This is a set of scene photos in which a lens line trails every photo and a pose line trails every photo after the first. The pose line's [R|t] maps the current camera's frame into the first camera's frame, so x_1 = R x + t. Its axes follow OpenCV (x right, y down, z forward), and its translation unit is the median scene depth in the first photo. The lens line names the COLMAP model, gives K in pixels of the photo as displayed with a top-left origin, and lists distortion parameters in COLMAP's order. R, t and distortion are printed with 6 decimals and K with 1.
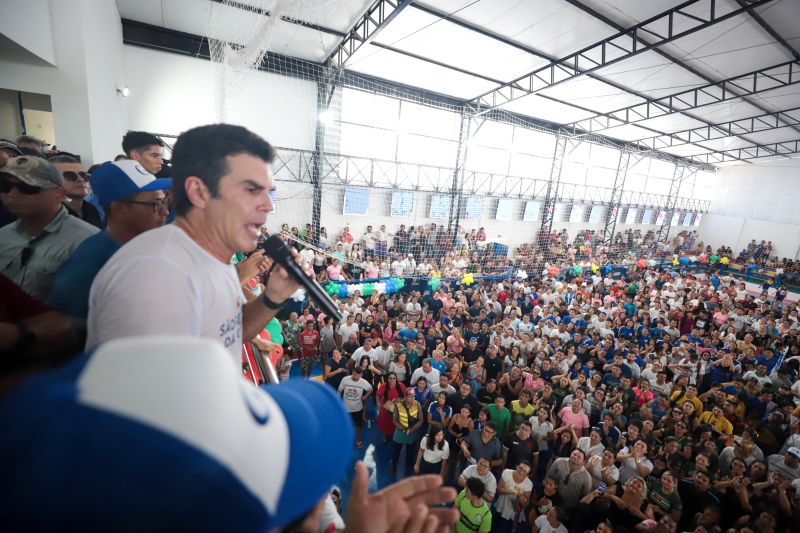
lens RADIAL K [[367.2, 0, 397.9], [0, 367.2, 263.3], [0, 0, 1]] dist [-0.045408, 0.012600]
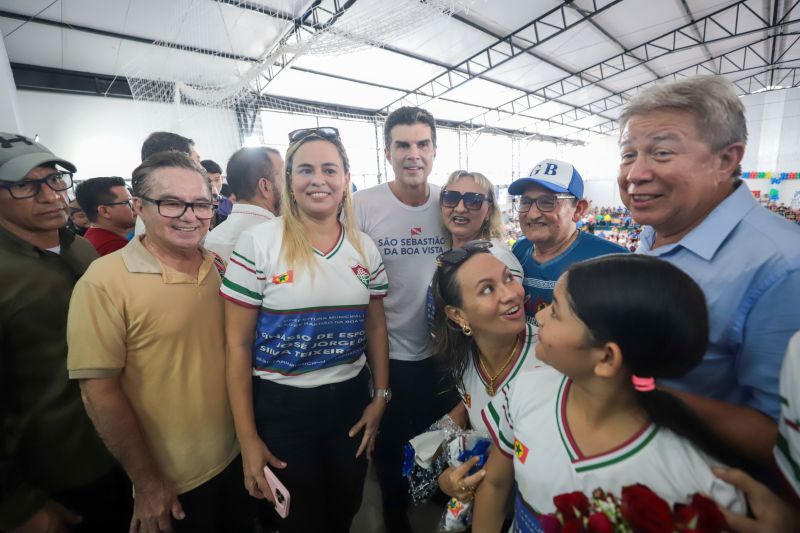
lens RADIAL K [[367.2, 0, 400.6], [0, 367.2, 264.8], [0, 0, 1]] dist [-0.045408, 0.012600]
pose [[0.956894, -0.194773, 0.215445, -0.083269], [0.199856, 0.979824, -0.001847, 0.022818], [-0.210738, 0.044825, 0.976514, -0.065504]]
